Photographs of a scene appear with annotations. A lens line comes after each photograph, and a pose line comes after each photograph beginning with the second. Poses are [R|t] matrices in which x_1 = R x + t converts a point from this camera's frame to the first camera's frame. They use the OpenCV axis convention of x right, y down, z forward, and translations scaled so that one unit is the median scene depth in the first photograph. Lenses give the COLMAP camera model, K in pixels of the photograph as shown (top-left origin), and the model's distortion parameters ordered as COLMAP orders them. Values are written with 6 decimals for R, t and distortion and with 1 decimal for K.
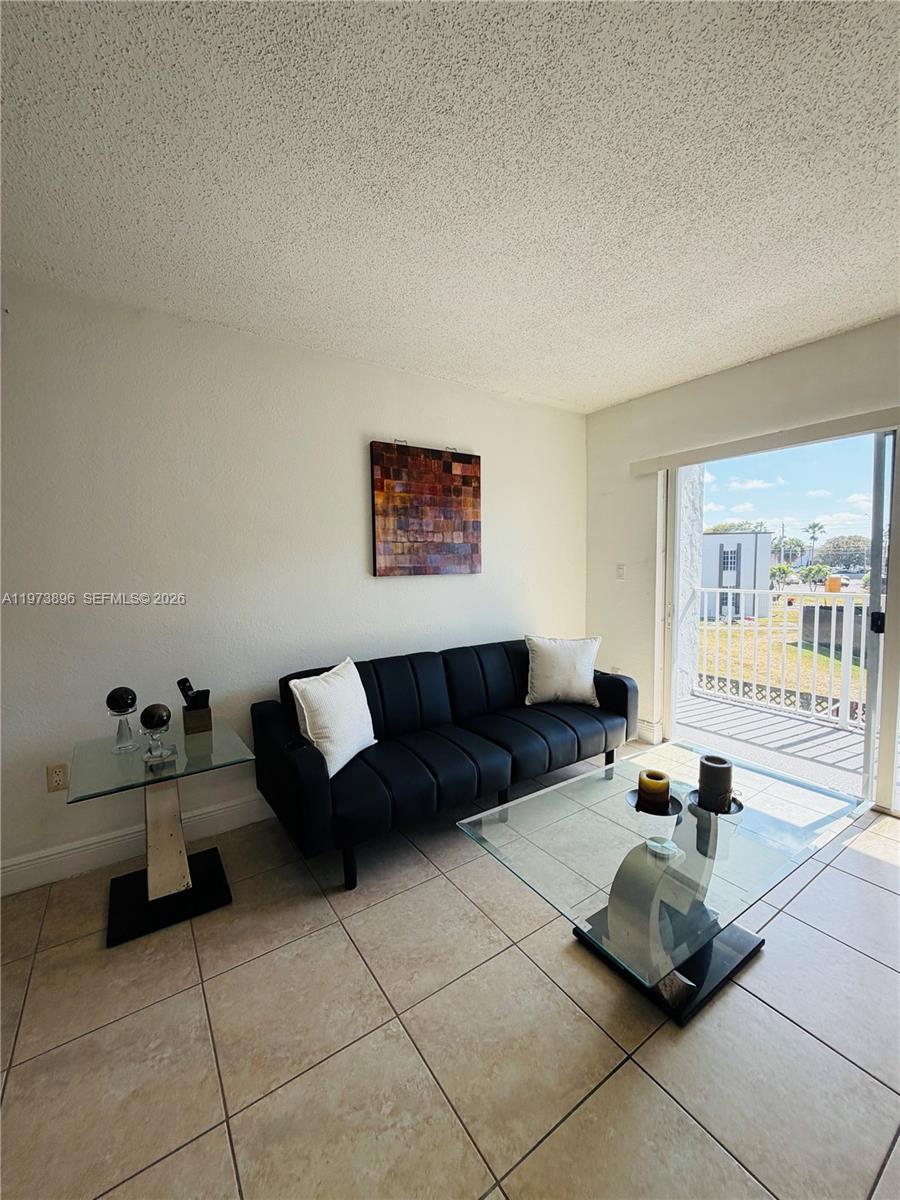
lens RADIAL K [[478.1, 0, 450.0], [0, 478.1, 600.0], [0, 0, 1]] dist [-0.001674, 0.000261]
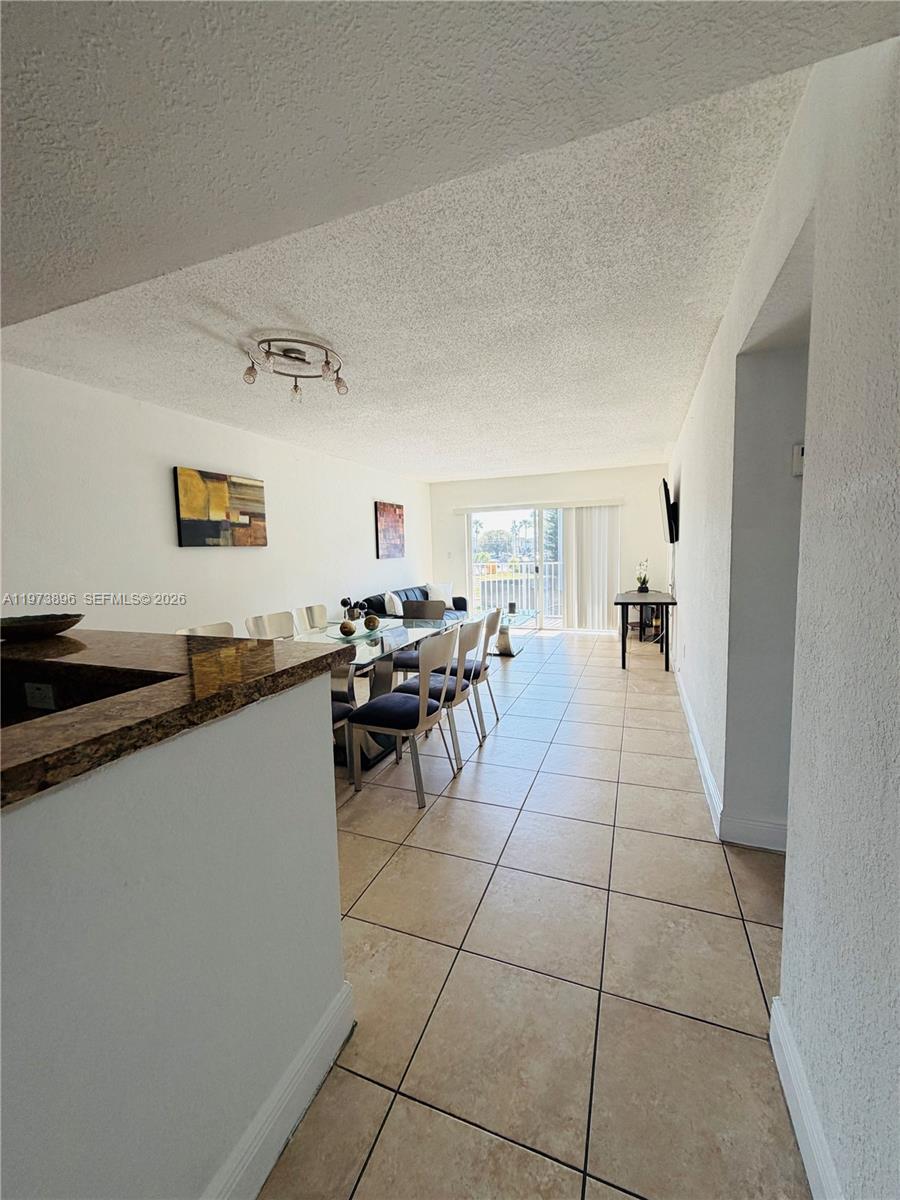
lens RADIAL K [[478.1, 0, 450.0], [0, 478.1, 600.0], [0, 0, 1]] dist [-0.001674, 0.000261]
pose [[0.826584, -0.068318, 0.558652, -1.134180], [0.056606, 0.997664, 0.038250, 0.079244], [-0.559960, 0.000007, 0.828520, -1.082676]]
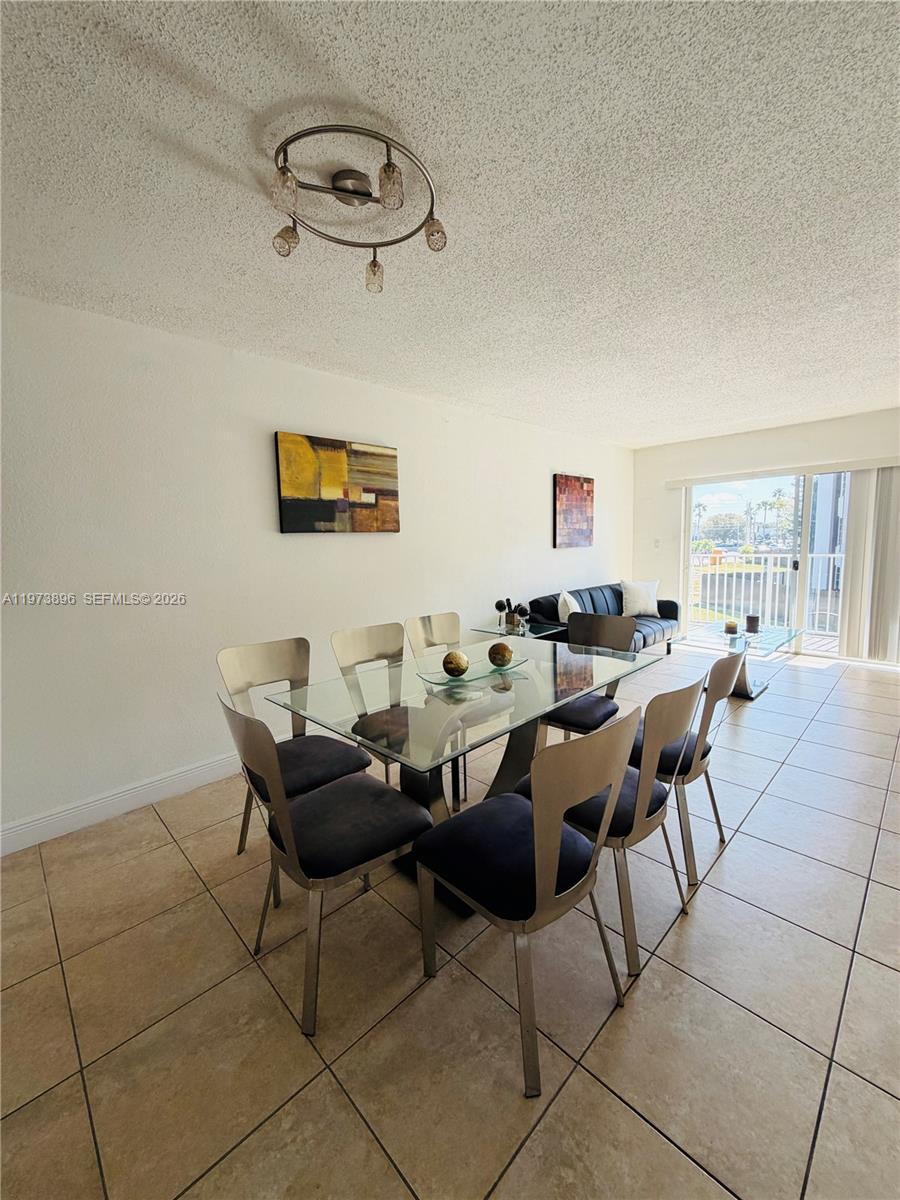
lens RADIAL K [[478.1, 0, 450.0], [0, 478.1, 600.0], [0, 0, 1]] dist [-0.001674, 0.000261]
pose [[0.984041, -0.035417, 0.174380, -0.836815], [0.027822, 0.998563, 0.045810, 0.051494], [-0.175752, -0.040227, 0.983612, -0.695783]]
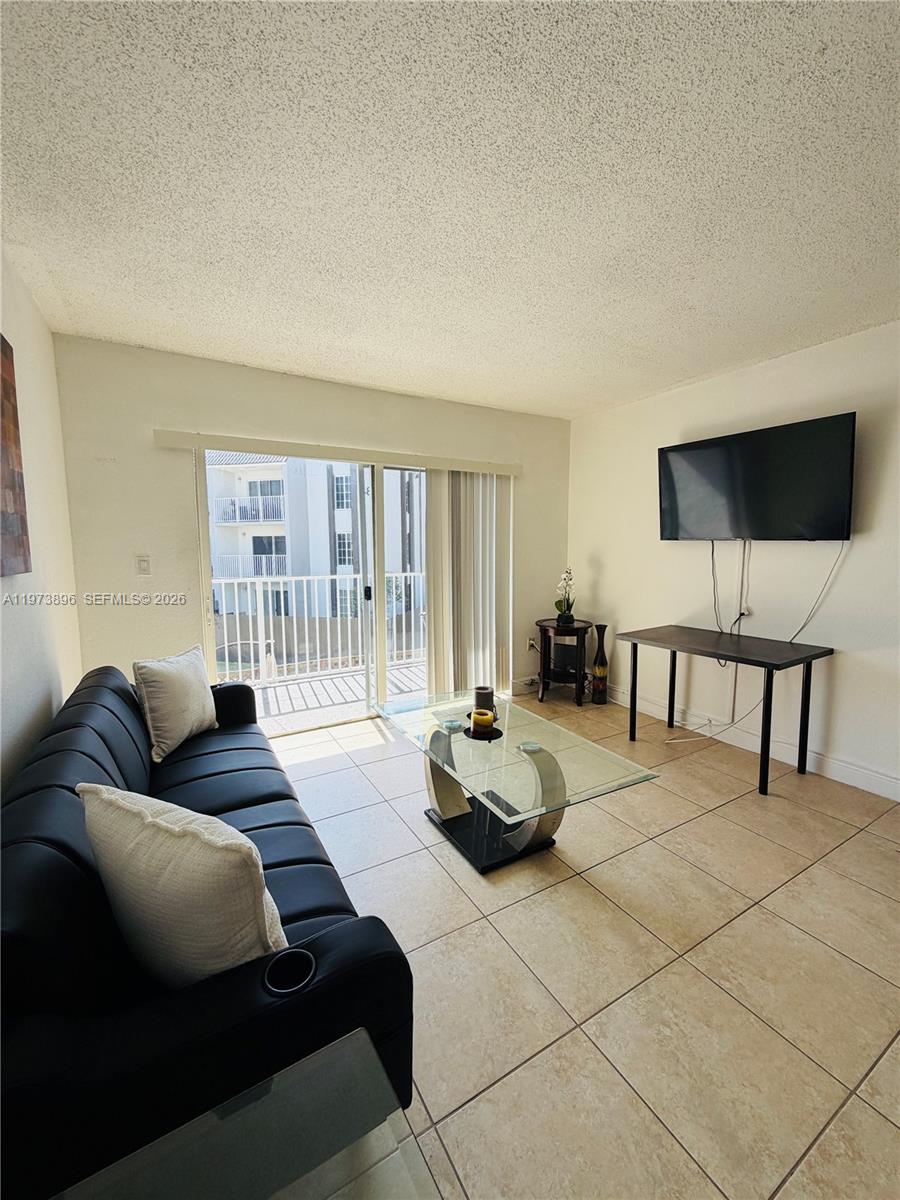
lens RADIAL K [[478.1, 0, 450.0], [0, 478.1, 600.0], [0, 0, 1]] dist [-0.001674, 0.000261]
pose [[0.068240, -0.095146, 0.993122, -0.482619], [0.081422, 0.992653, 0.089506, -0.038400], [-0.994341, 0.074754, 0.075486, 0.543912]]
